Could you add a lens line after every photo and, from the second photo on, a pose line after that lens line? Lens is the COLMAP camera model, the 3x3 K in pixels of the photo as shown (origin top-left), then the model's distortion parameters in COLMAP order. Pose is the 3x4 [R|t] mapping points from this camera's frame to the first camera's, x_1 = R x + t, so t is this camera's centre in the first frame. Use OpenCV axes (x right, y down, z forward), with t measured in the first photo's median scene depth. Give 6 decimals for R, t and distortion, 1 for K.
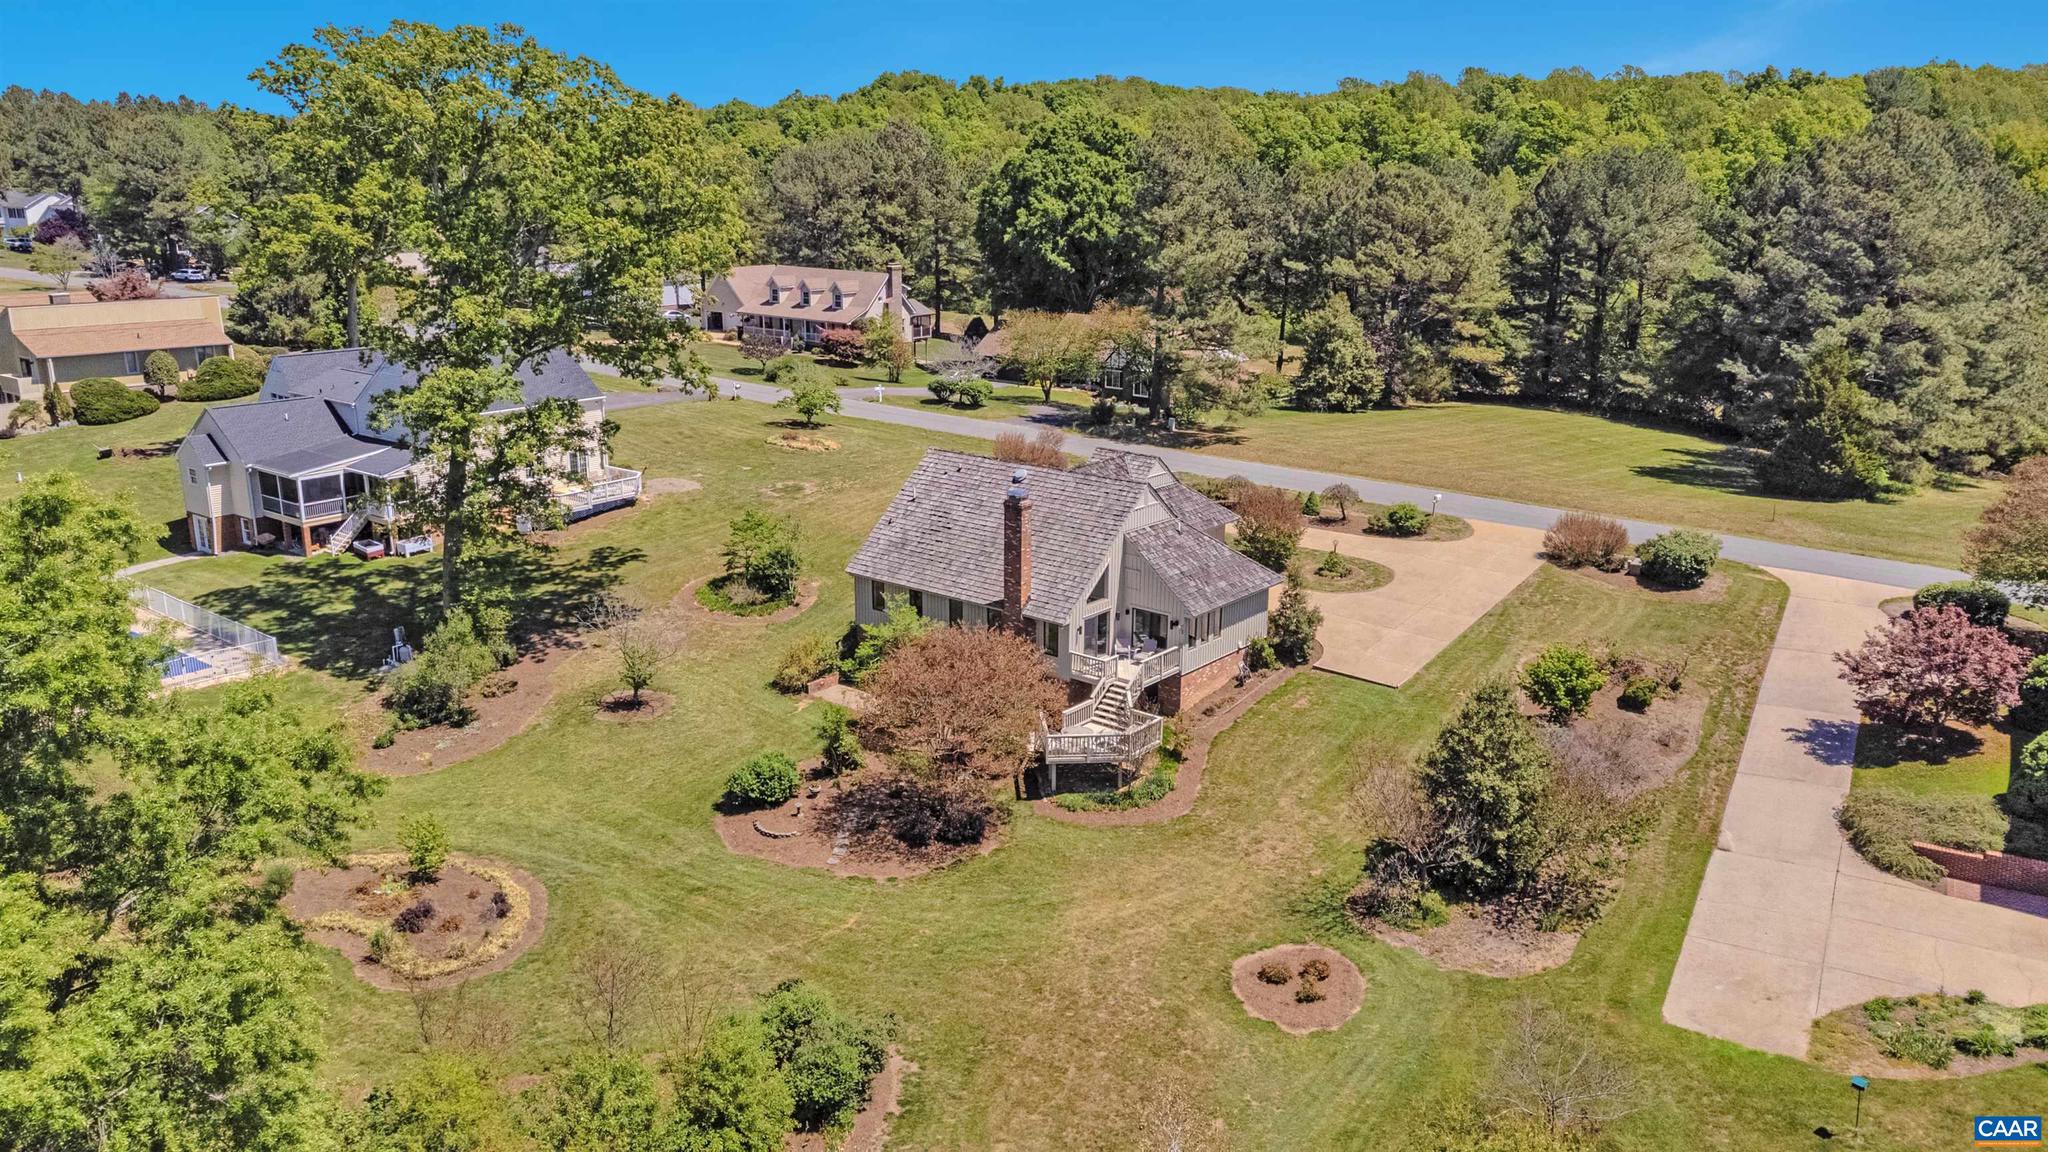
lens RADIAL K [[1483.1, 0, 1024.0], [0, 1483.1, 576.0], [0, 0, 1]] dist [0.032552, -0.006429]
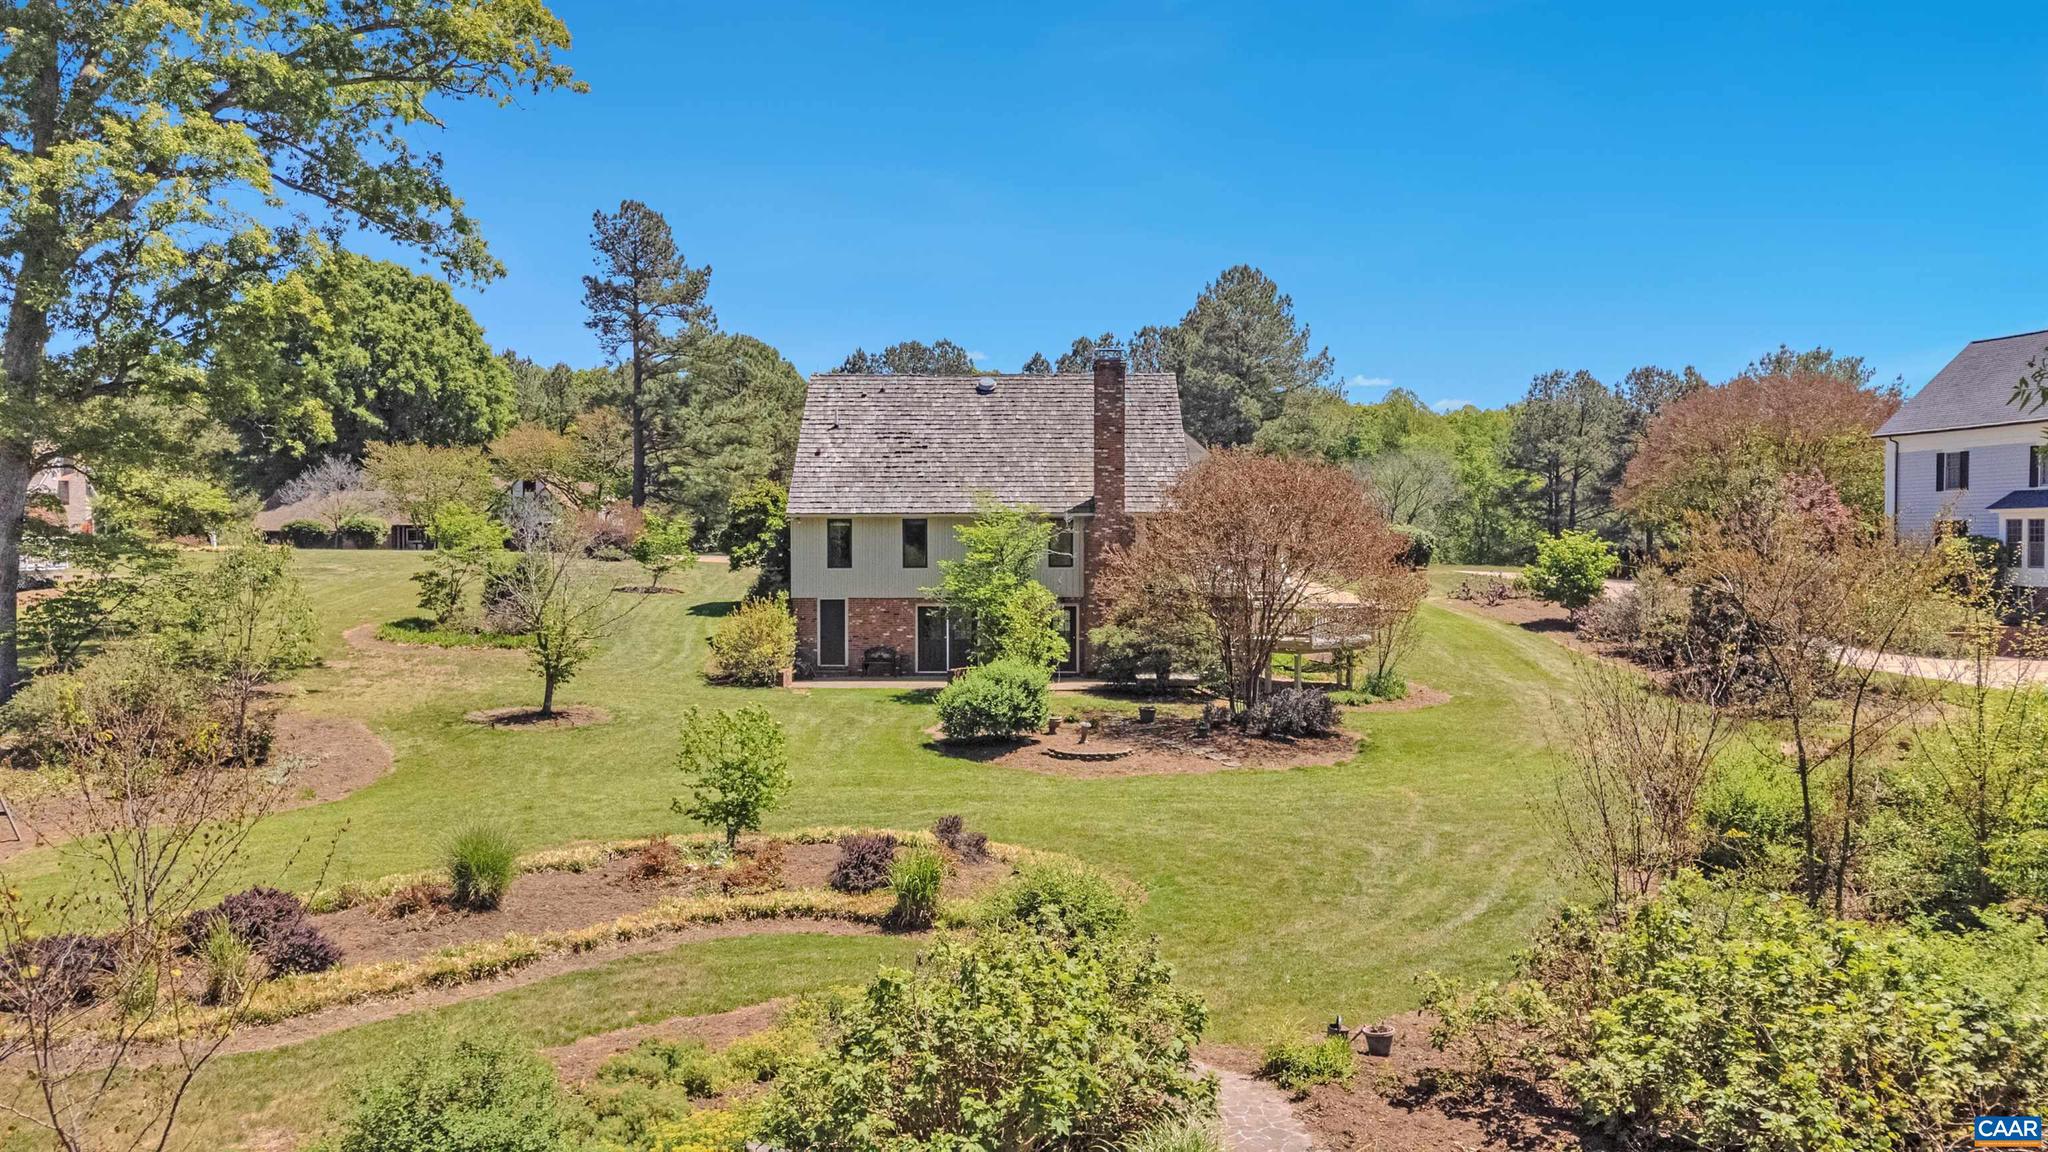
lens RADIAL K [[1451.0, 0, 1024.0], [0, 1451.0, 576.0], [0, 0, 1]] dist [0.000938, -0.000904]
pose [[0.770718, -0.025366, 0.636672, -0.474564], [0.172717, 0.970115, -0.170430, 0.161773], [-0.613321, 0.241318, 0.752066, 0.459893]]
